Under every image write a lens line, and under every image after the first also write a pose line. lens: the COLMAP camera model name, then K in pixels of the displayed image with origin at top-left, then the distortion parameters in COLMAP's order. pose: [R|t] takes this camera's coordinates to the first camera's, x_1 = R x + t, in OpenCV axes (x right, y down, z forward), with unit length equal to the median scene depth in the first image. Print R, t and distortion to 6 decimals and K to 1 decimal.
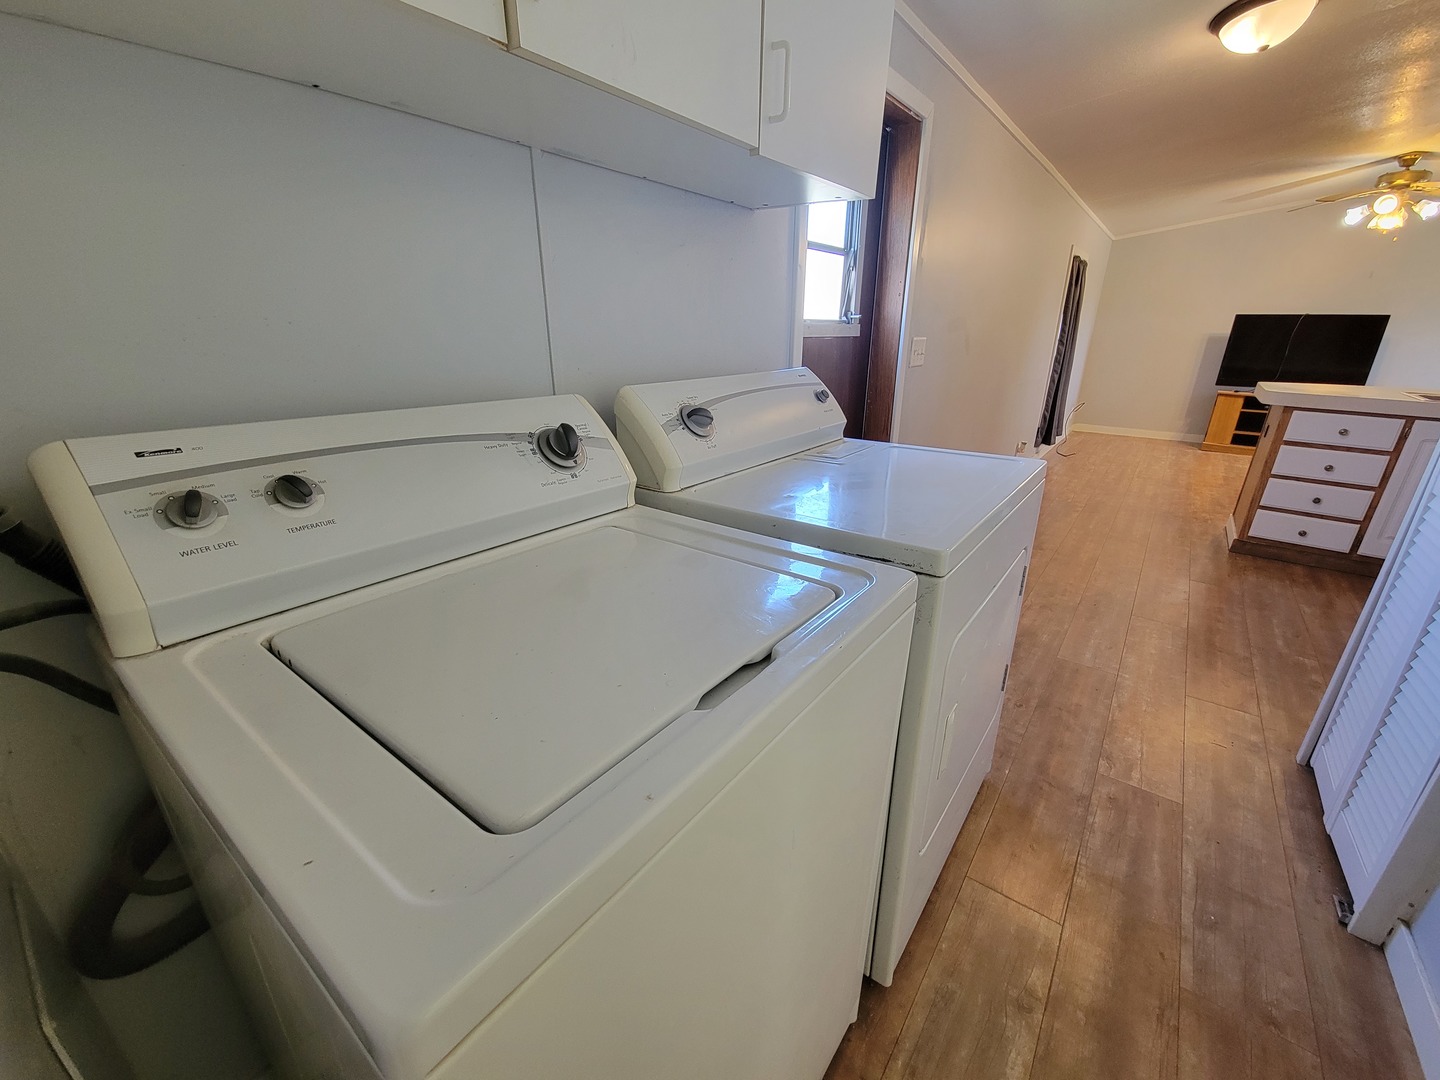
lens RADIAL K [[594.3, 0, 723.1], [0, 594.3, 548.1], [0, 0, 1]] dist [-0.001708, -0.000490]
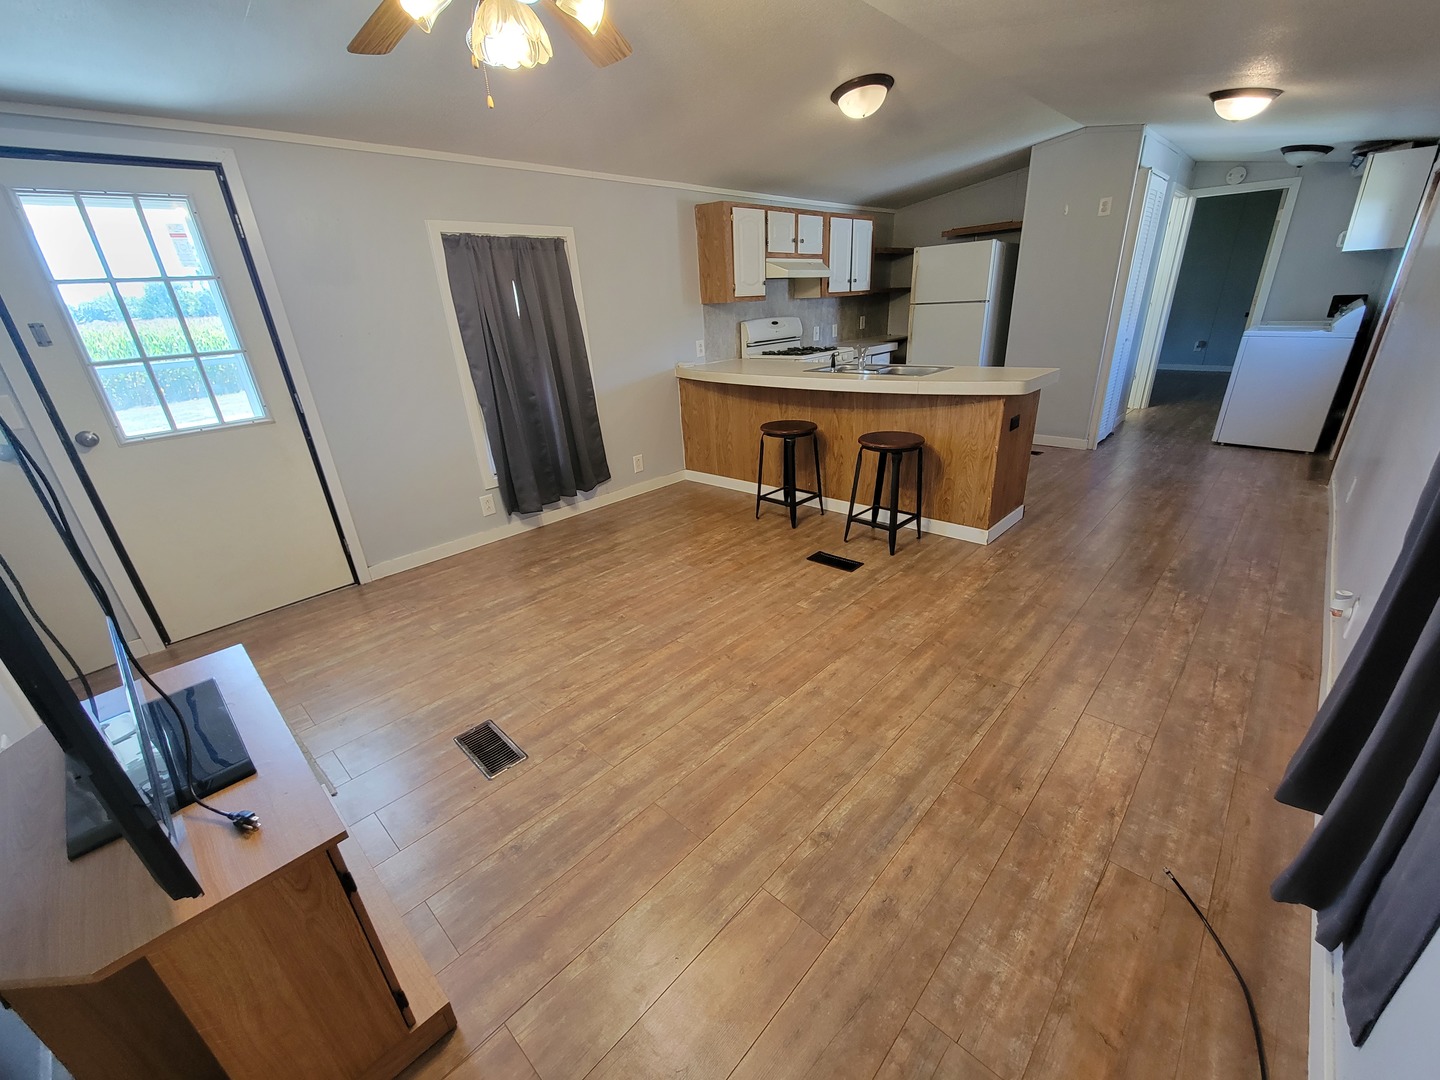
lens RADIAL K [[575.5, 0, 725.1], [0, 575.5, 571.8], [0, 0, 1]] dist [-0.001534, -0.000397]
pose [[-0.992424, -0.018250, 0.121500, 0.998208], [0.076019, 0.685680, 0.723923, -0.579394], [-0.096521, 0.727674, -0.679098, 1.453183]]
